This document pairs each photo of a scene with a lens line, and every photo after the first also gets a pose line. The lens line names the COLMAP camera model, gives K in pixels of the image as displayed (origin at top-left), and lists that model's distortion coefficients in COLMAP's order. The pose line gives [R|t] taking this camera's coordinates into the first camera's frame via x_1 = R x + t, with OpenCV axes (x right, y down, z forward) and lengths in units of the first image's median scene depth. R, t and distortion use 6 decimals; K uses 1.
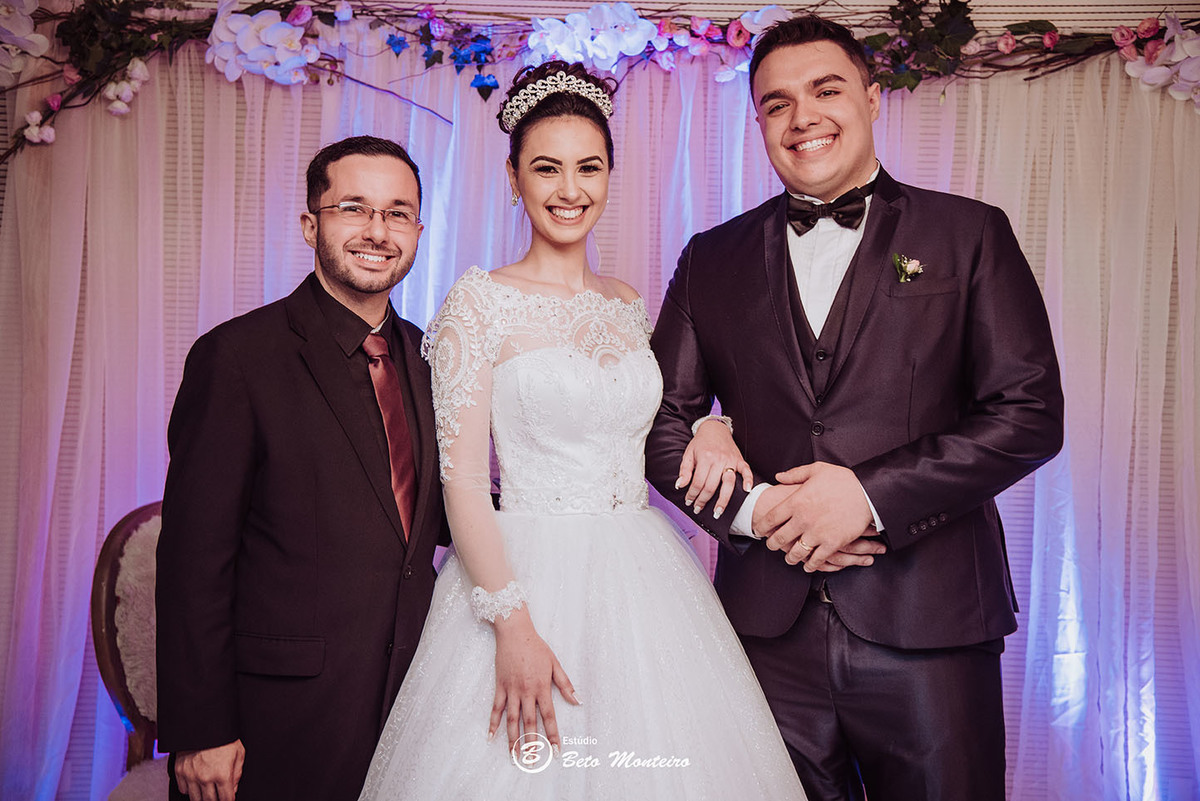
lens RADIAL K [[1617.8, 0, 596.8], [0, 1617.8, 404.3], [0, 0, 1]] dist [0.238591, 0.000000]
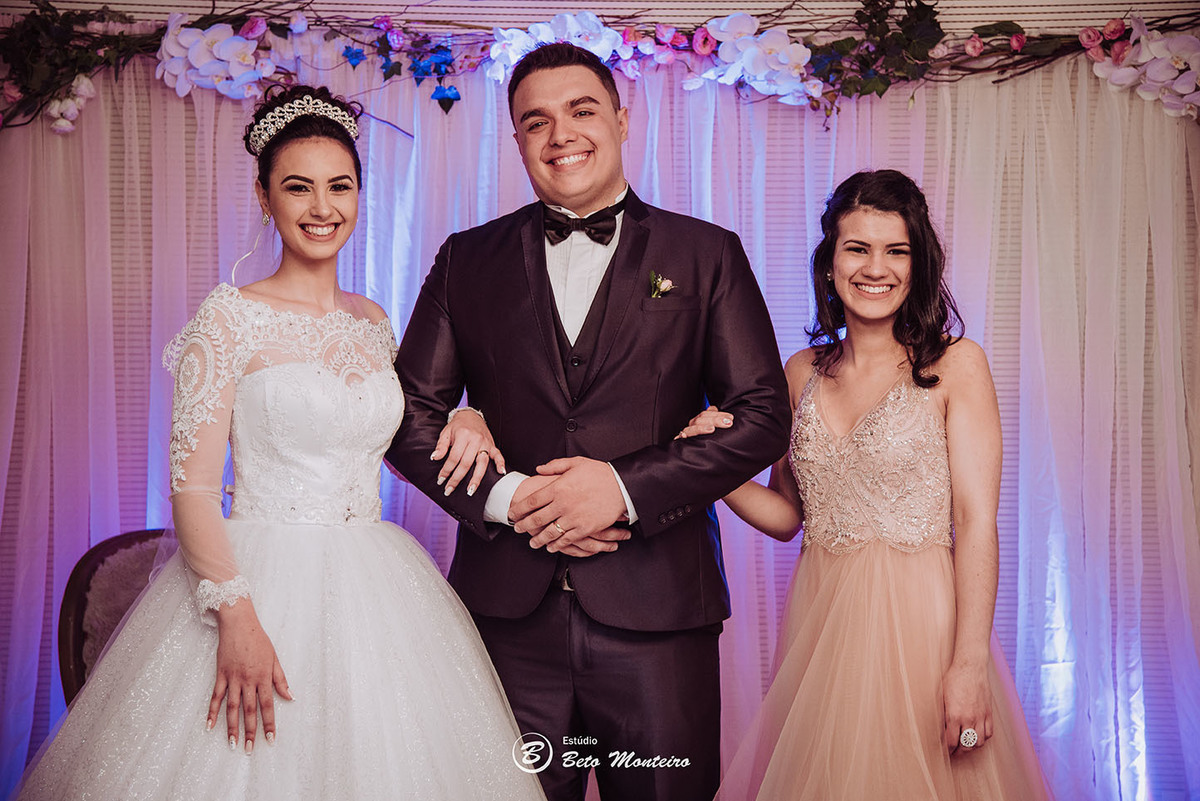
lens RADIAL K [[1965.6, 0, 597.7], [0, 1965.6, 400.3], [0, 0, 1]] dist [0.382077, 0.000000]
pose [[0.998381, -0.025387, 0.050906, -0.043165], [0.026545, 0.999401, -0.022204, 0.013965], [-0.050312, 0.023519, 0.998457, -0.181429]]
